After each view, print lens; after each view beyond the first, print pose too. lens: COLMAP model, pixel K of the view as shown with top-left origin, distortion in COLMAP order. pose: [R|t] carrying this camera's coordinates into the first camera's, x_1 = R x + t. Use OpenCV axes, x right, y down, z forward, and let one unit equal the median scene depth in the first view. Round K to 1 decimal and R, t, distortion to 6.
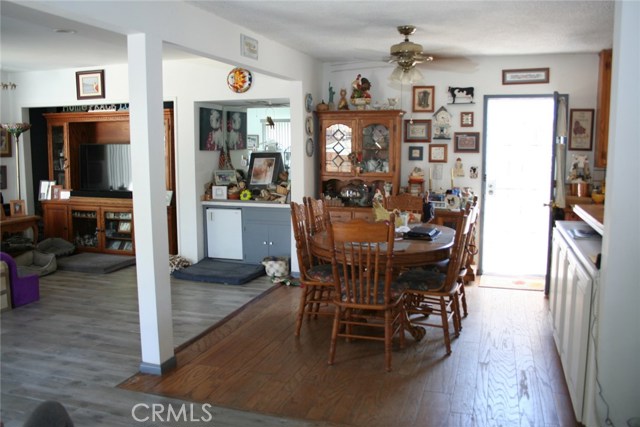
lens RADIAL K [[538.9, 0, 313.3], [0, 538.9, 212.7], [0, 0, 1]] dist [-0.138964, 0.097189]
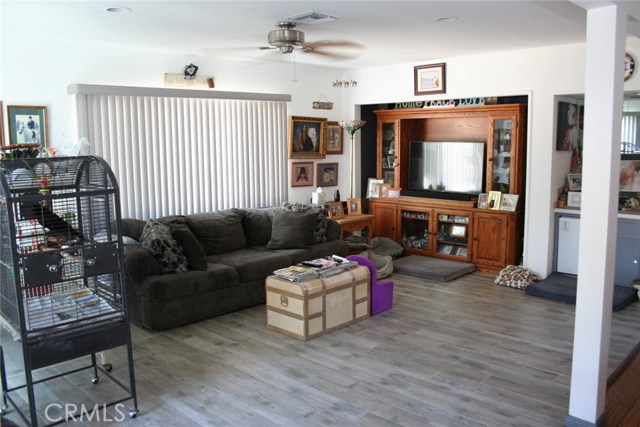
lens RADIAL K [[538.9, 0, 326.4], [0, 538.9, 214.1], [0, 0, 1]] dist [-0.138964, 0.097189]
pose [[0.896279, 0.049281, -0.440744, -0.158505], [-0.043888, 0.998785, 0.022429, -0.014407], [0.441314, -0.000759, 0.897352, 0.055913]]
